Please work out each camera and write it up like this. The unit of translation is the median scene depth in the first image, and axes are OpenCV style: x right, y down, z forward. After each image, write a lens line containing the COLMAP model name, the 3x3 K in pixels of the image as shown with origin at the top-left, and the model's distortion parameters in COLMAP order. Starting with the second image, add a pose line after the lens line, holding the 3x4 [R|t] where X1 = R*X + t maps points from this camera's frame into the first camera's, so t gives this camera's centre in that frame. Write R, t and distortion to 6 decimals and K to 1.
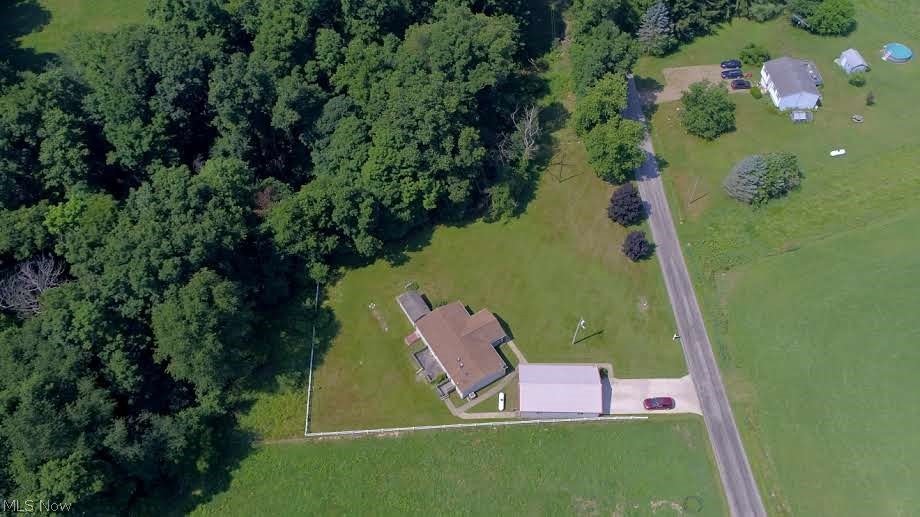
lens RADIAL K [[779.8, 0, 458.1], [0, 779.8, 232.6], [0, 0, 1]] dist [0.005255, 0.001379]
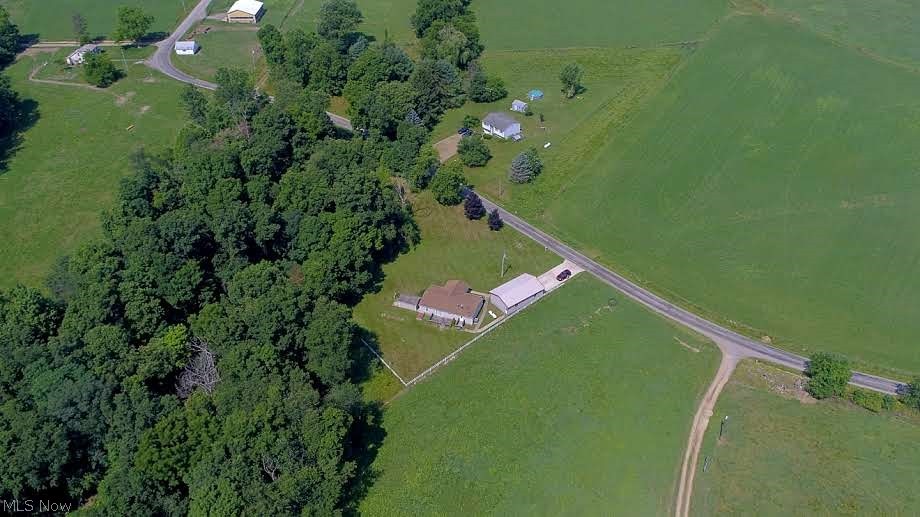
lens RADIAL K [[758.4, 0, 456.1], [0, 758.4, 253.7], [0, 0, 1]] dist [0.003092, -0.001874]
pose [[0.792029, -0.389431, 0.470141, -0.637940], [0.493085, 0.862139, -0.116548, 0.230451], [-0.359940, 0.324129, 0.874862, -0.367549]]
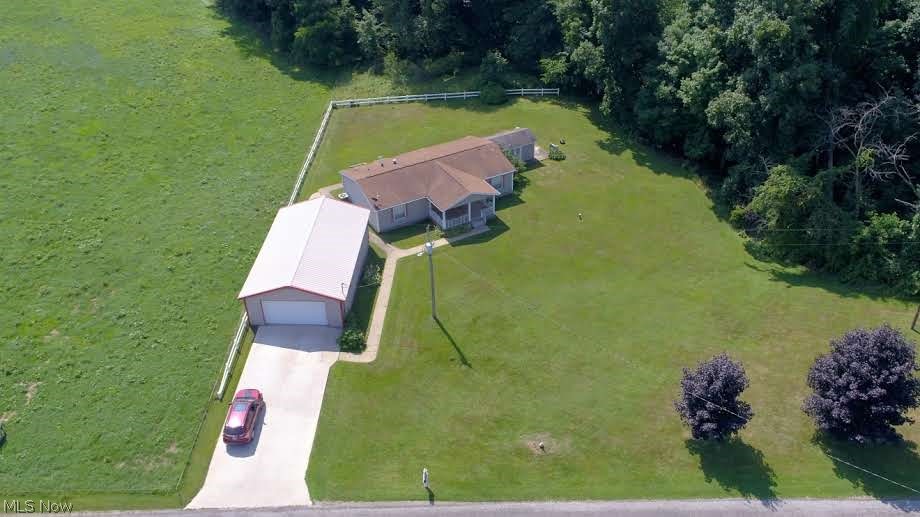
lens RADIAL K [[779.8, 0, 458.1], [0, 779.8, 232.6], [0, 0, 1]] dist [0.005255, 0.001379]
pose [[-0.035258, 0.544741, -0.837863, 0.492414], [-0.772345, 0.517202, 0.368763, -0.064467], [0.634225, 0.660121, 0.402492, 0.756946]]
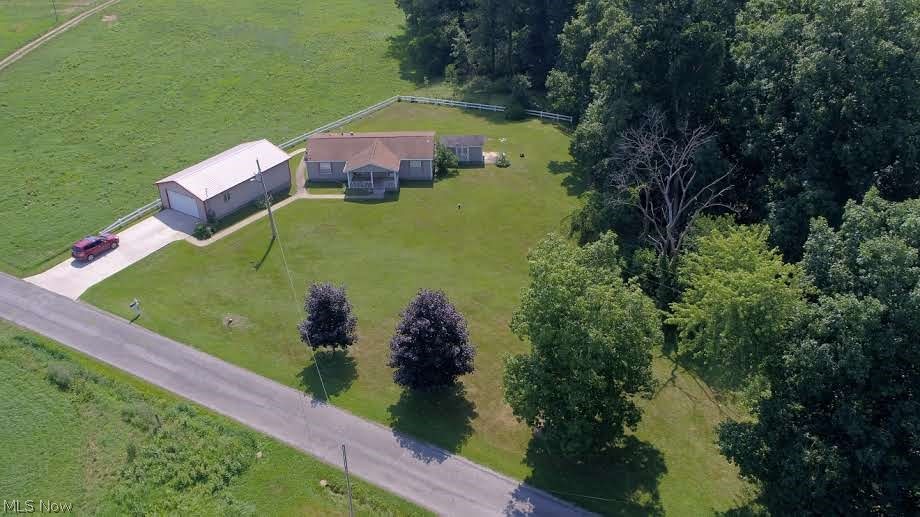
lens RADIAL K [[758.4, 0, 456.1], [0, 758.4, 253.7], [0, 0, 1]] dist [0.003092, -0.001874]
pose [[-0.531681, 0.441644, -0.722680, 0.488002], [-0.648541, 0.336485, 0.682768, -0.337260], [0.544711, 0.831702, 0.107522, 0.985511]]
